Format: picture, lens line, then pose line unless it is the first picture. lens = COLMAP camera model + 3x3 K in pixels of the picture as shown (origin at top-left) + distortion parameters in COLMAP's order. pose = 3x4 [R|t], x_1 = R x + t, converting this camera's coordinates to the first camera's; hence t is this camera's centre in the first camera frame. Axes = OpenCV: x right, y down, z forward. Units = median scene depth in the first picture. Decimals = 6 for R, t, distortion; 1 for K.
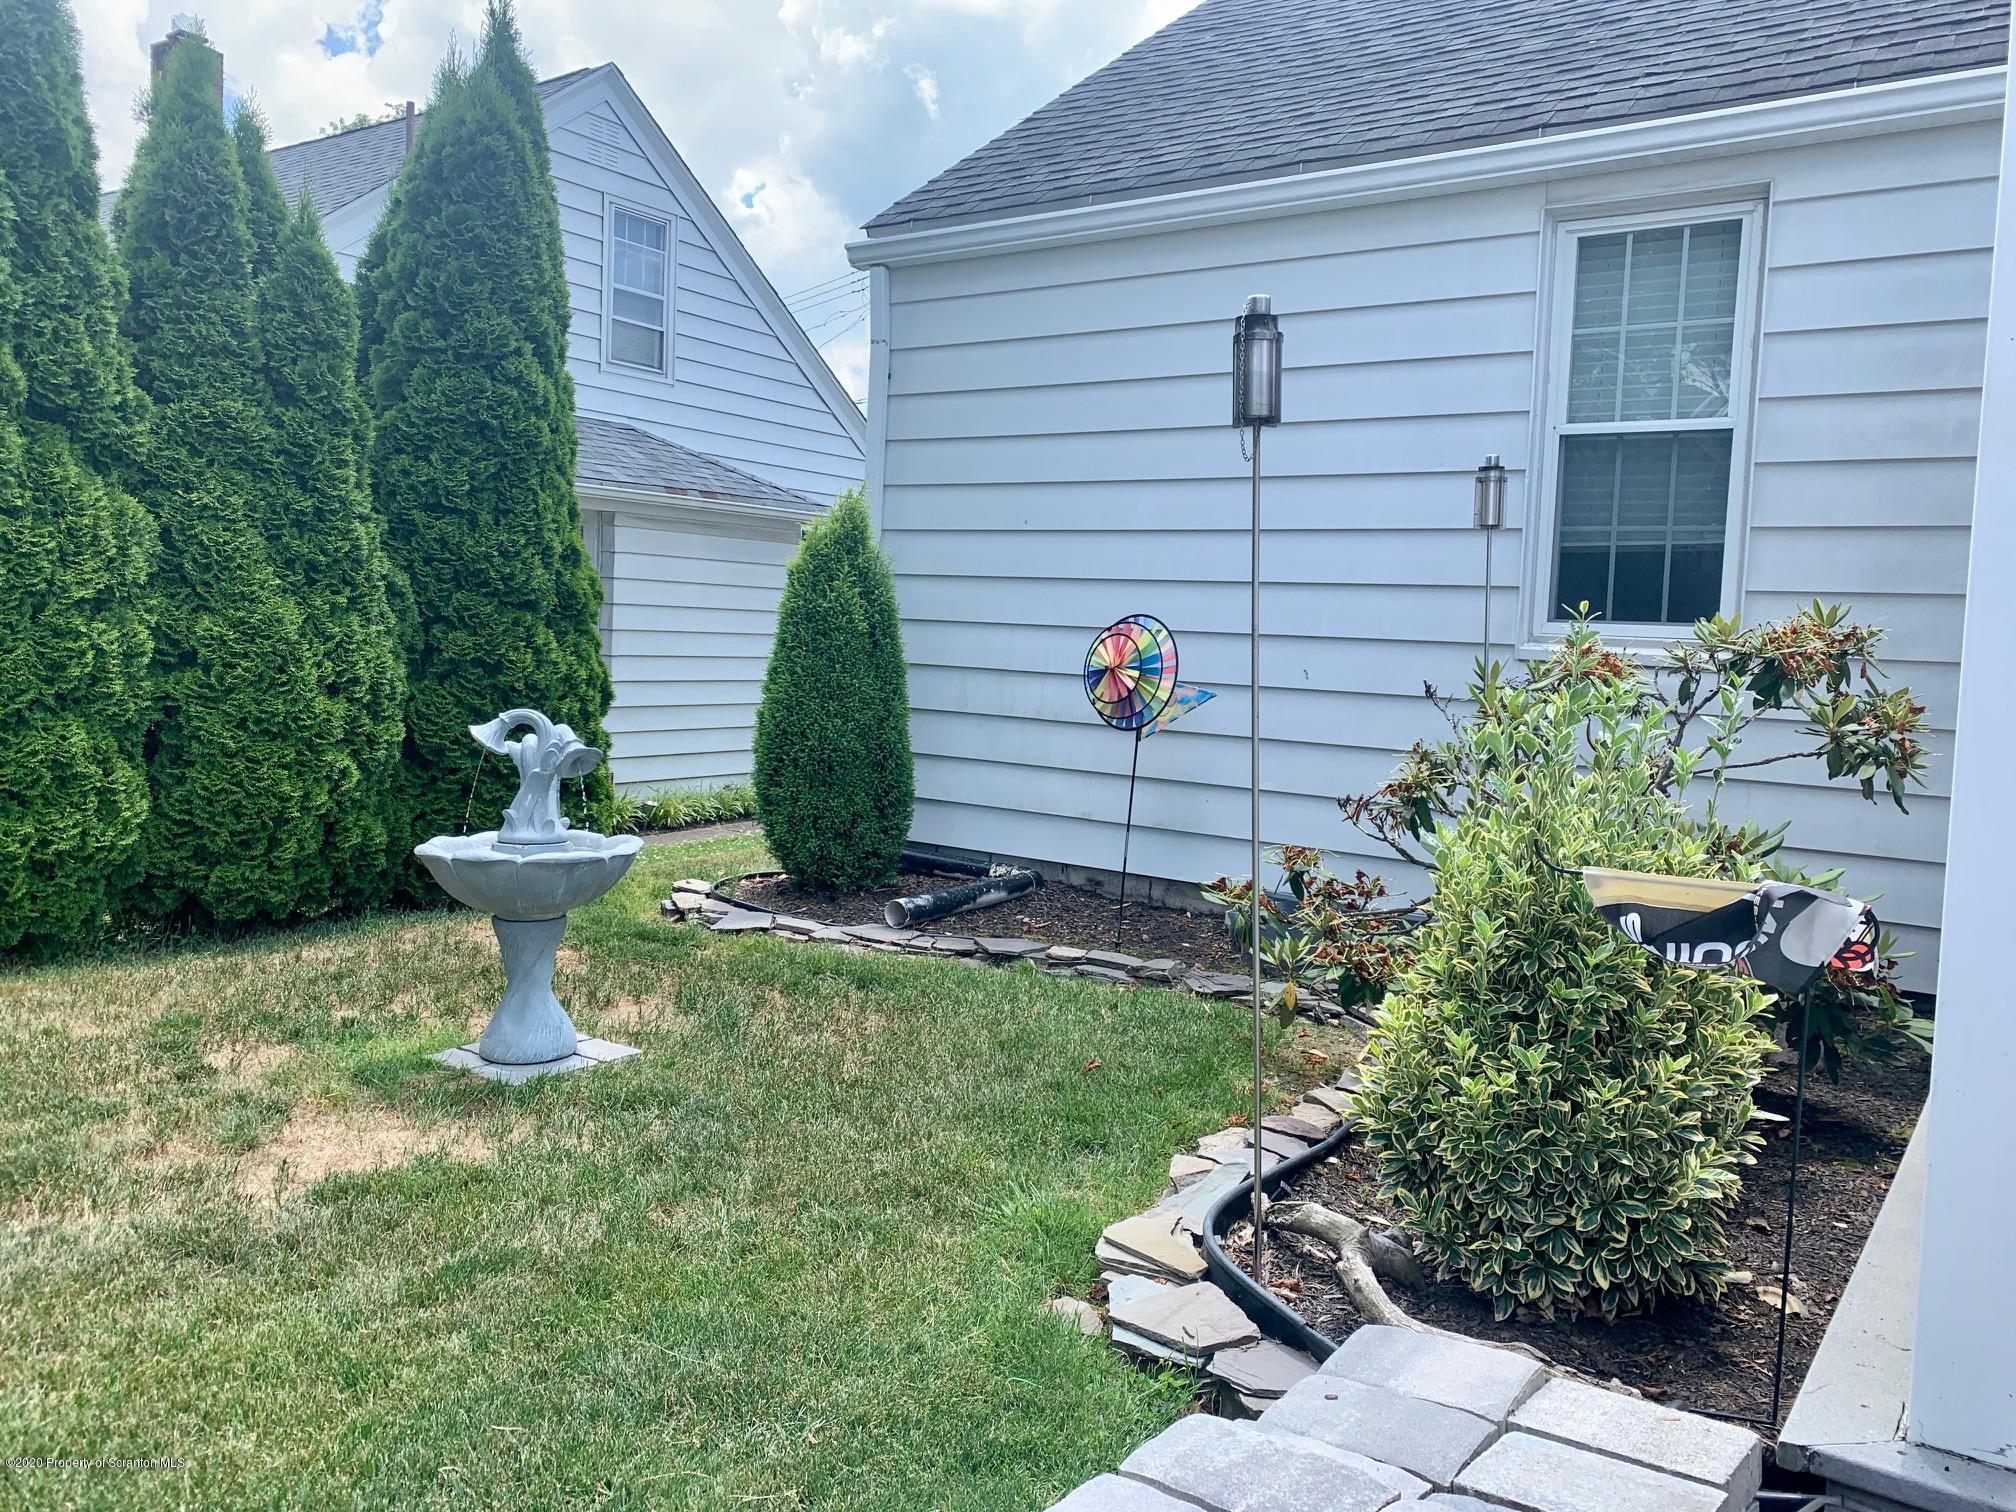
lens RADIAL K [[1547.6, 0, 1004.3], [0, 1547.6, 766.4], [0, 0, 1]] dist [0.050820, -0.076791]
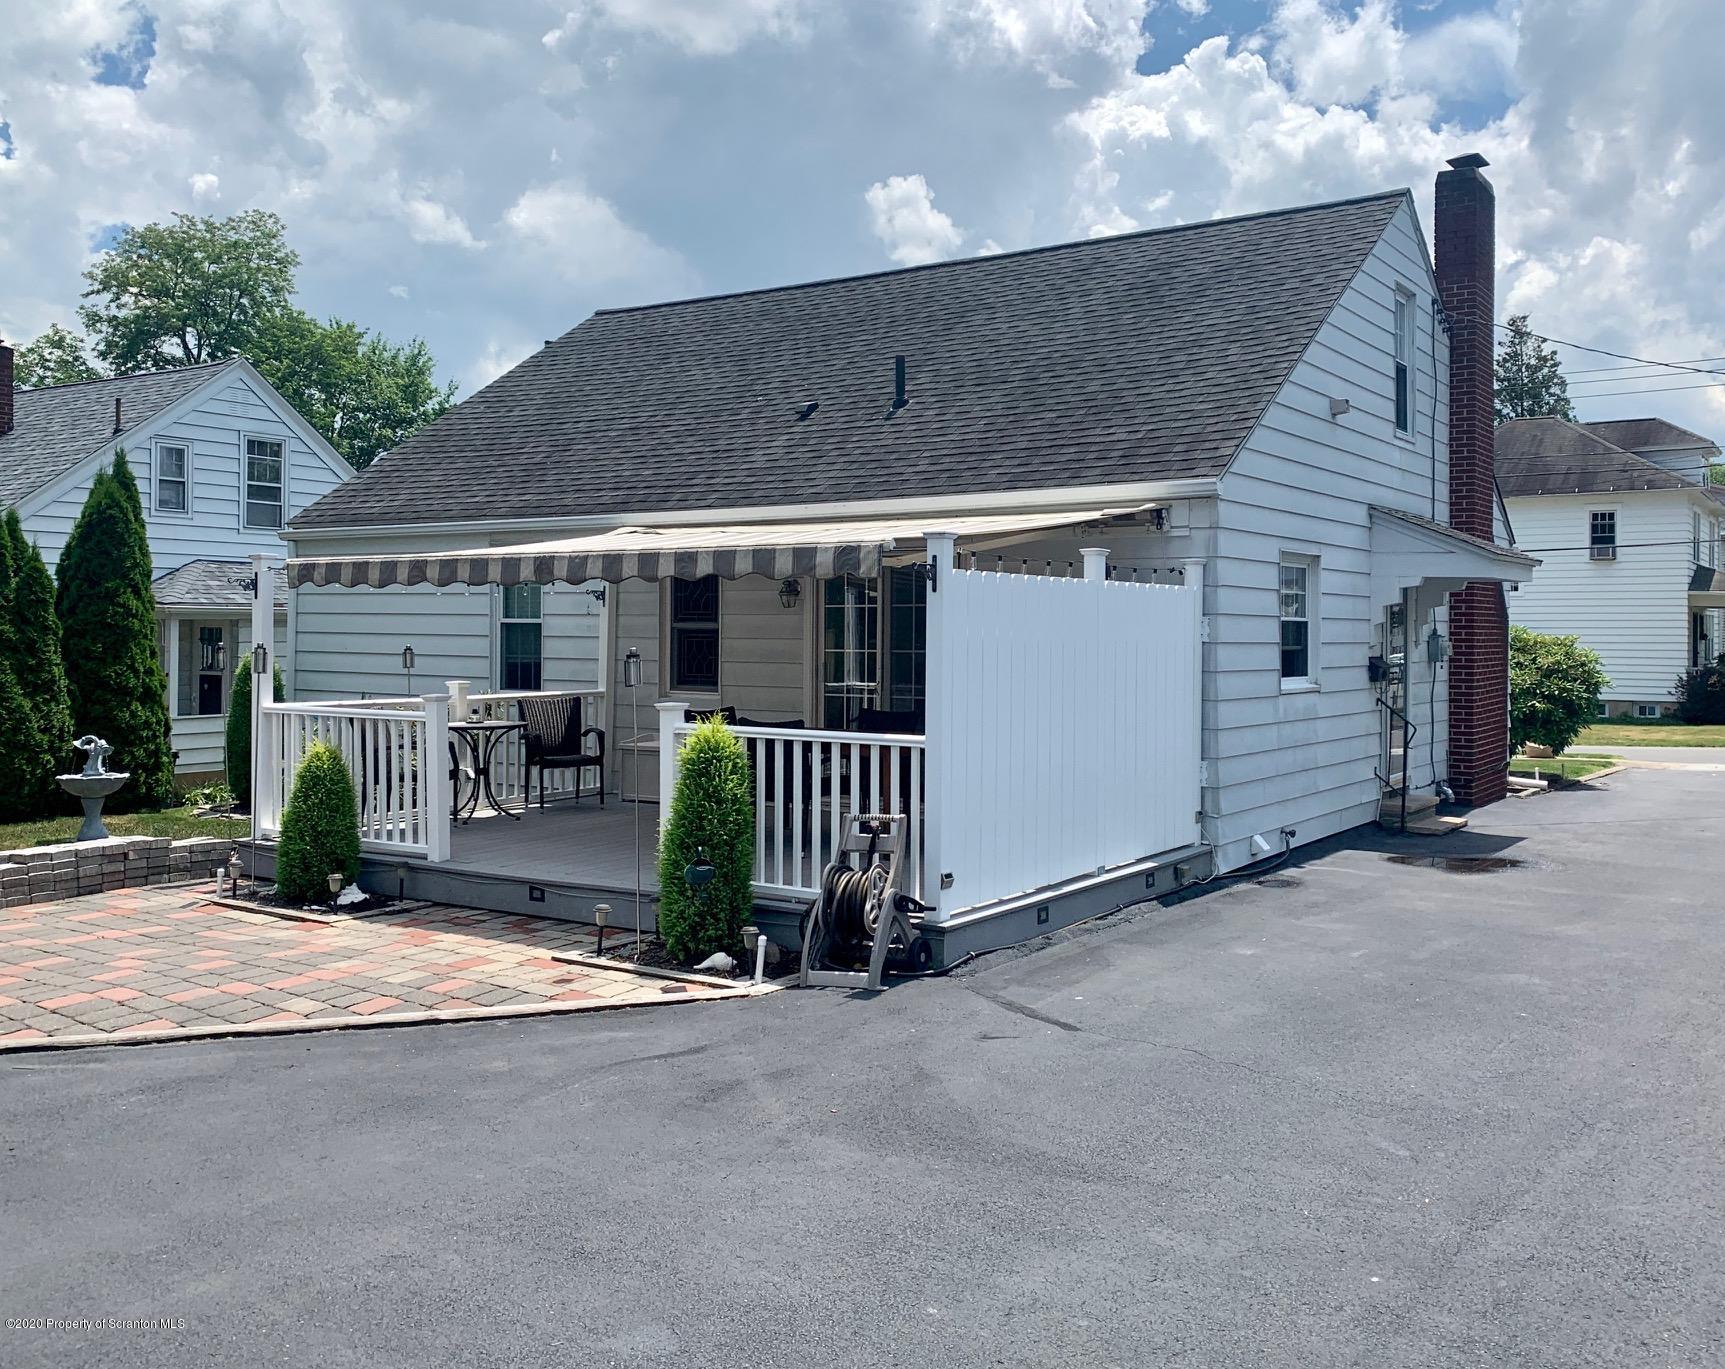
lens RADIAL K [[1544.1, 0, 866.7], [0, 1544.1, 669.8], [0, 0, 1]] dist [0.035179, -0.003850]
pose [[0.998976, -0.033288, 0.030632, 0.829235], [0.035255, 0.997192, -0.066075, 0.067299], [-0.028347, 0.067088, 0.997344, -1.577763]]
